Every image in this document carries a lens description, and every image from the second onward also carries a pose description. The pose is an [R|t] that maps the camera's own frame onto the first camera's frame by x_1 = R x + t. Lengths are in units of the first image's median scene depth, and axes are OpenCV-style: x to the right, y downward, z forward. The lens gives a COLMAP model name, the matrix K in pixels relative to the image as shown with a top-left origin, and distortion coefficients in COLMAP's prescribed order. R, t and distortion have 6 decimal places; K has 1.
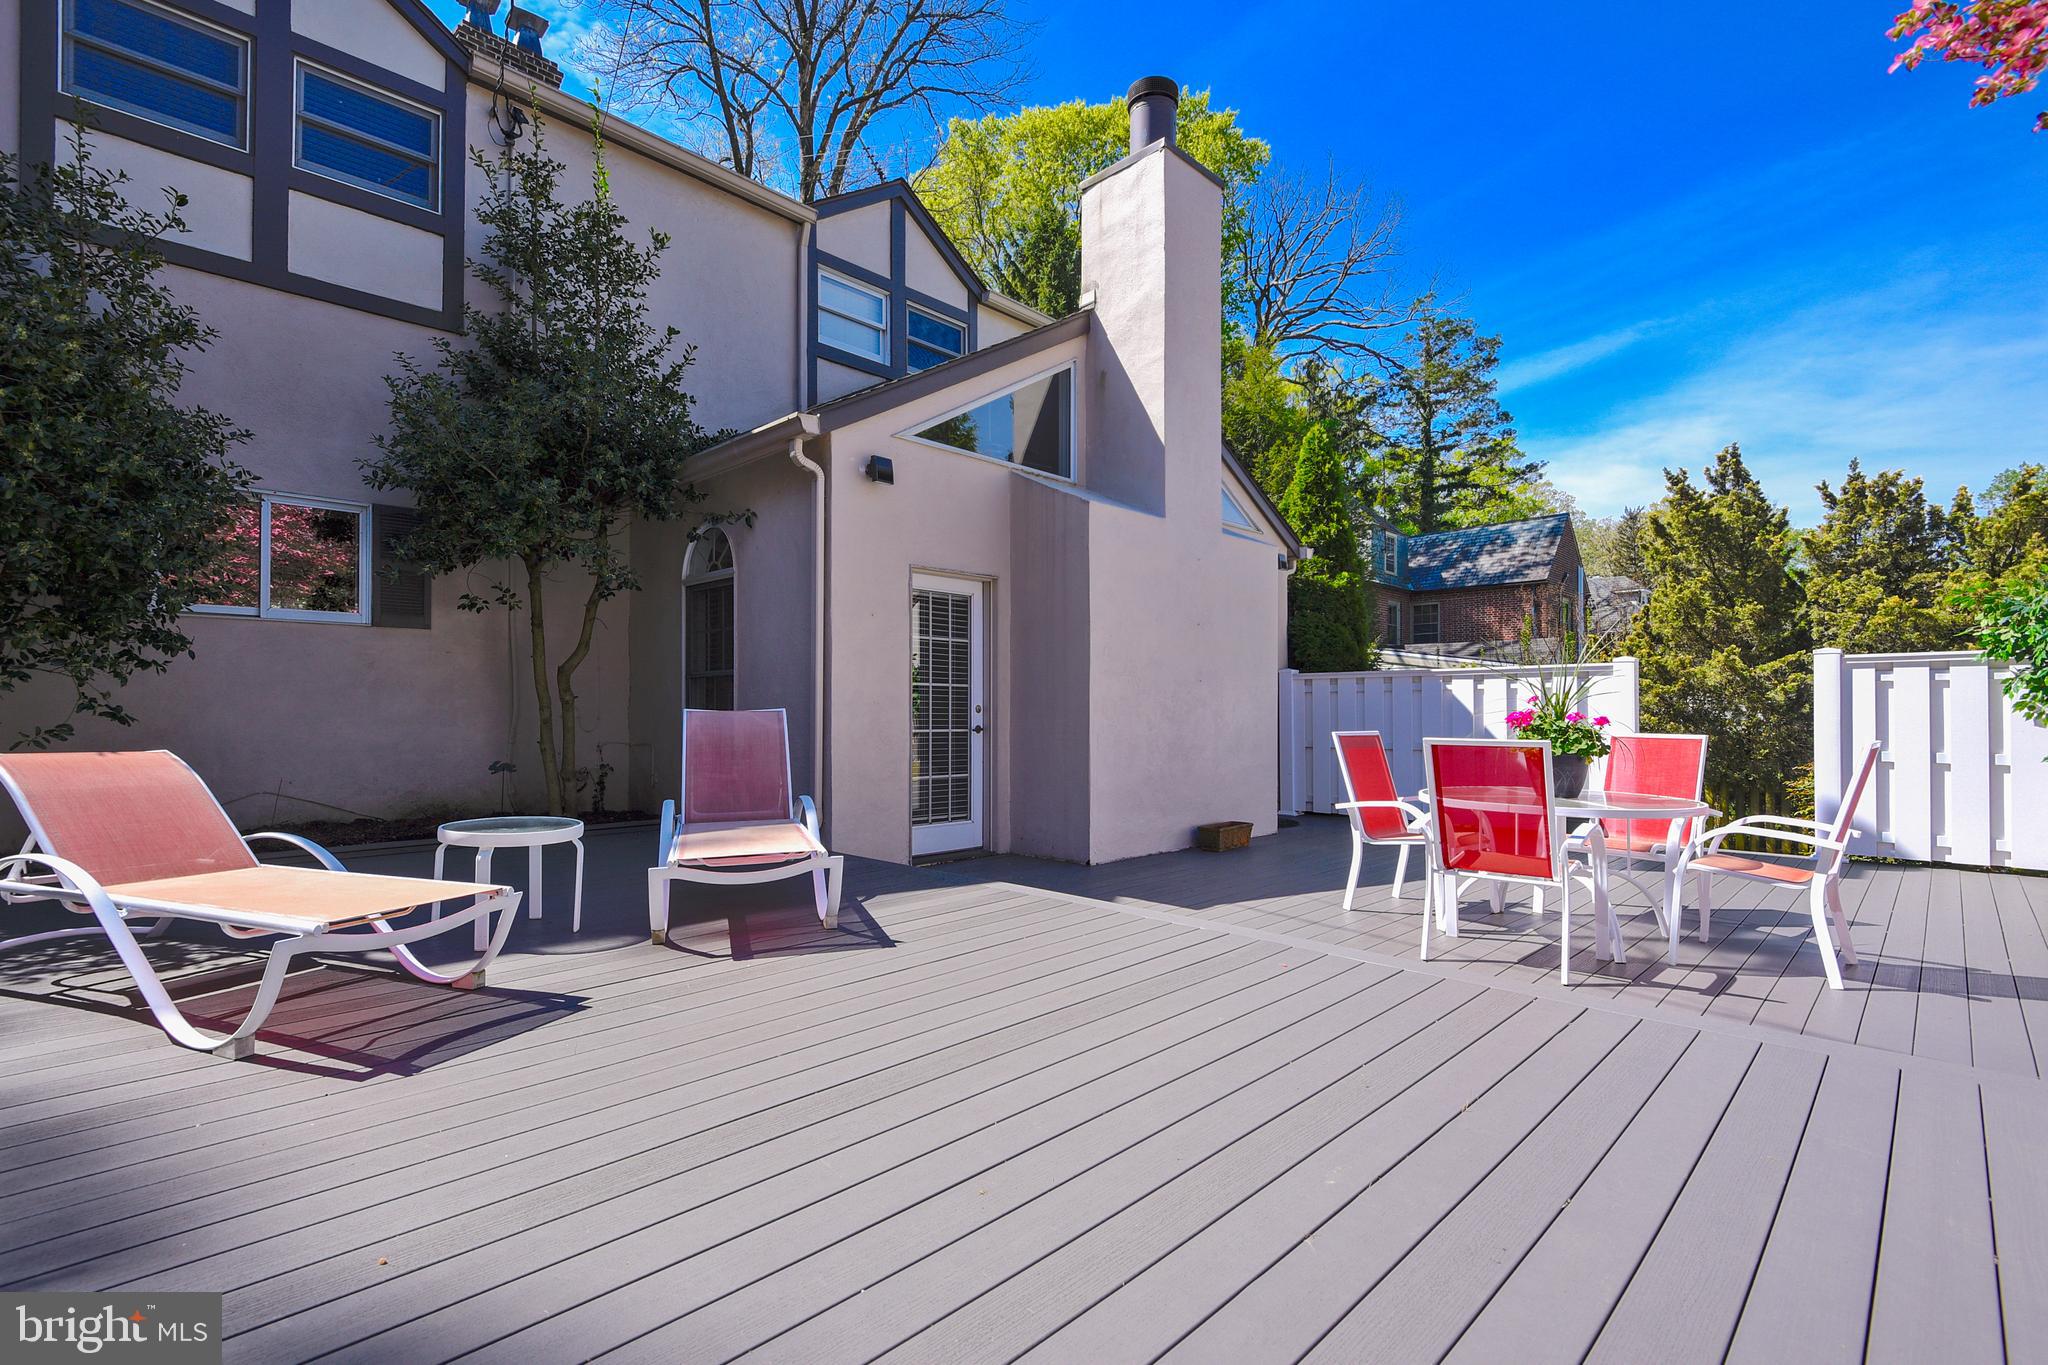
lens RADIAL K [[942.5, 0, 1016.1], [0, 942.5, 699.1], [0, 0, 1]] dist [0.008339, -0.000408]
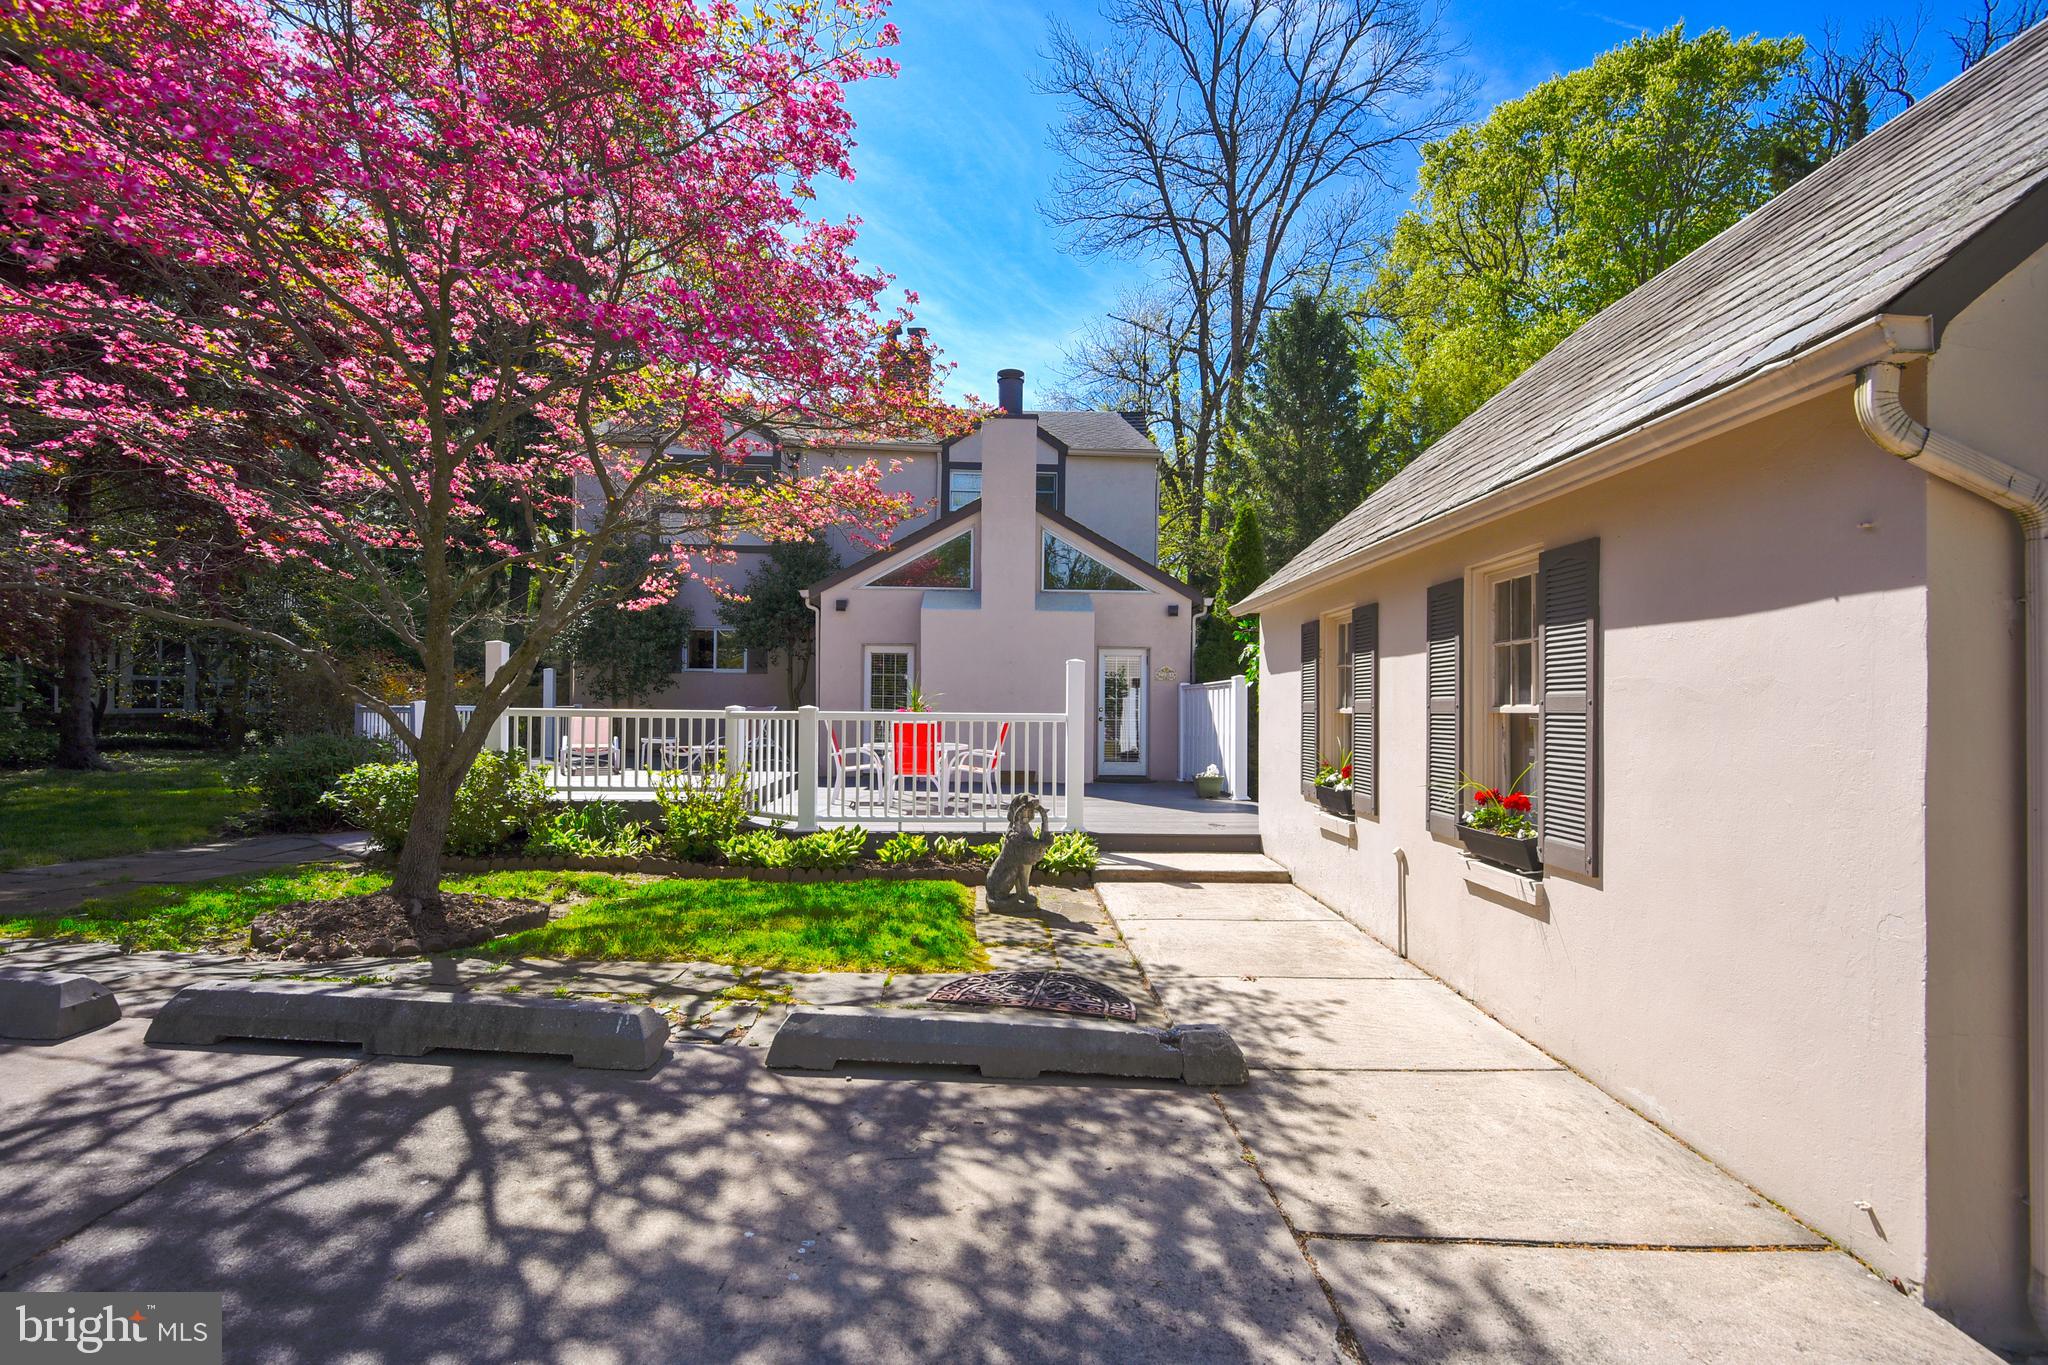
lens RADIAL K [[942.5, 0, 1016.1], [0, 942.5, 699.1], [0, 0, 1]] dist [0.008339, -0.000408]
pose [[0.711293, 0.001690, -0.702894, 1.674900], [-0.000136, 0.999997, 0.002267, -0.010938], [0.702896, -0.001517, 0.711291, -0.348690]]
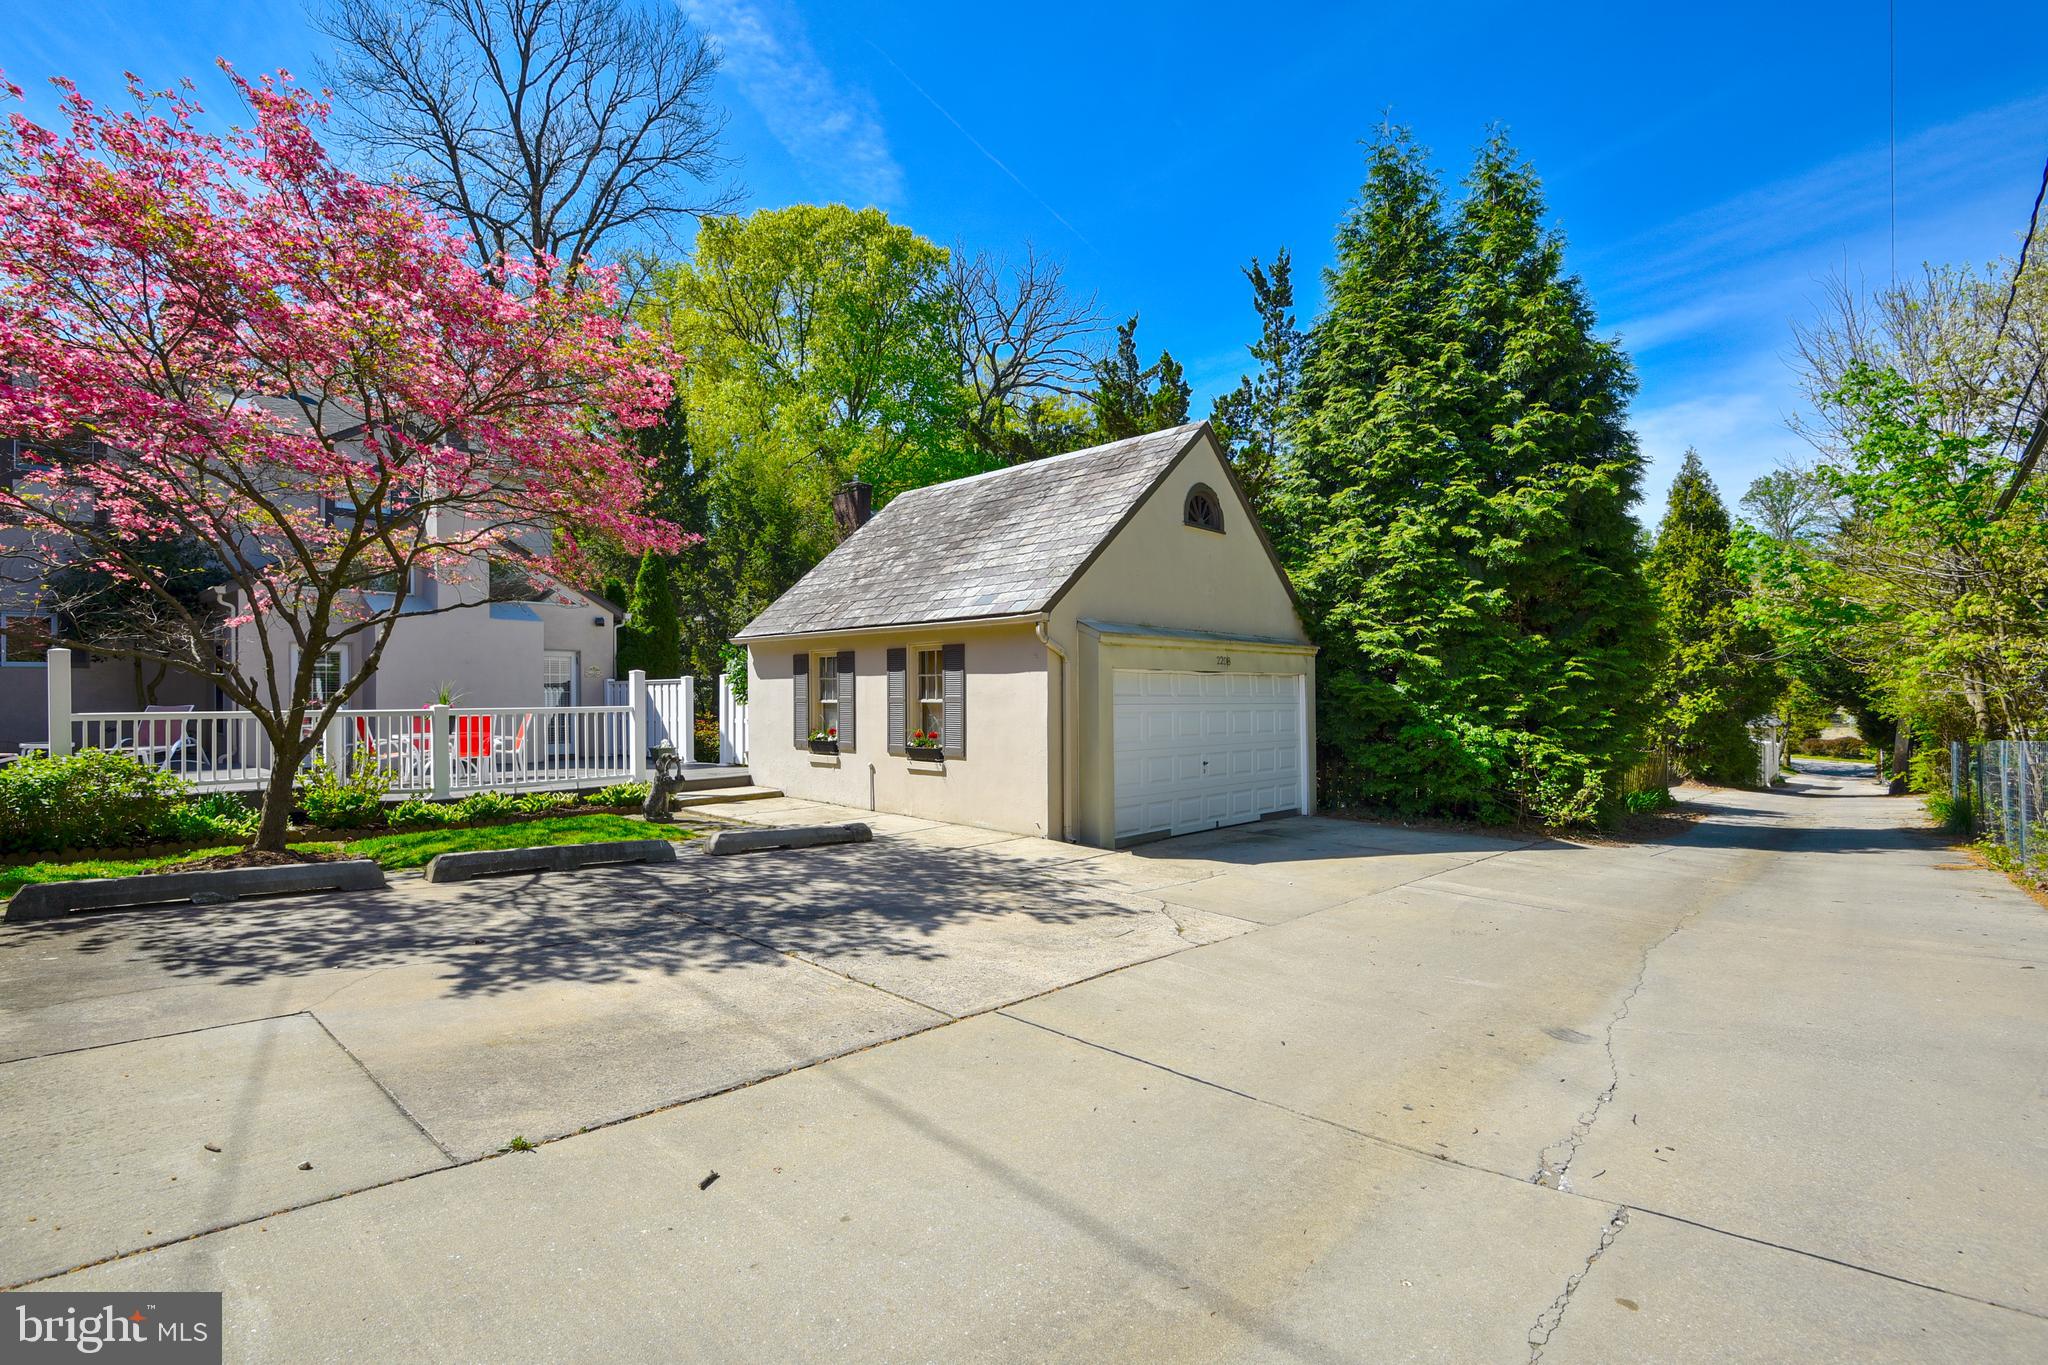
lens RADIAL K [[942.5, 0, 1016.1], [0, 942.5, 699.1], [0, 0, 1]] dist [0.008339, -0.000408]
pose [[0.999984, -0.005530, 0.001480, 1.619085], [0.005492, 0.999688, 0.024360, -0.043685], [-0.001614, -0.024351, 0.999702, -1.296561]]
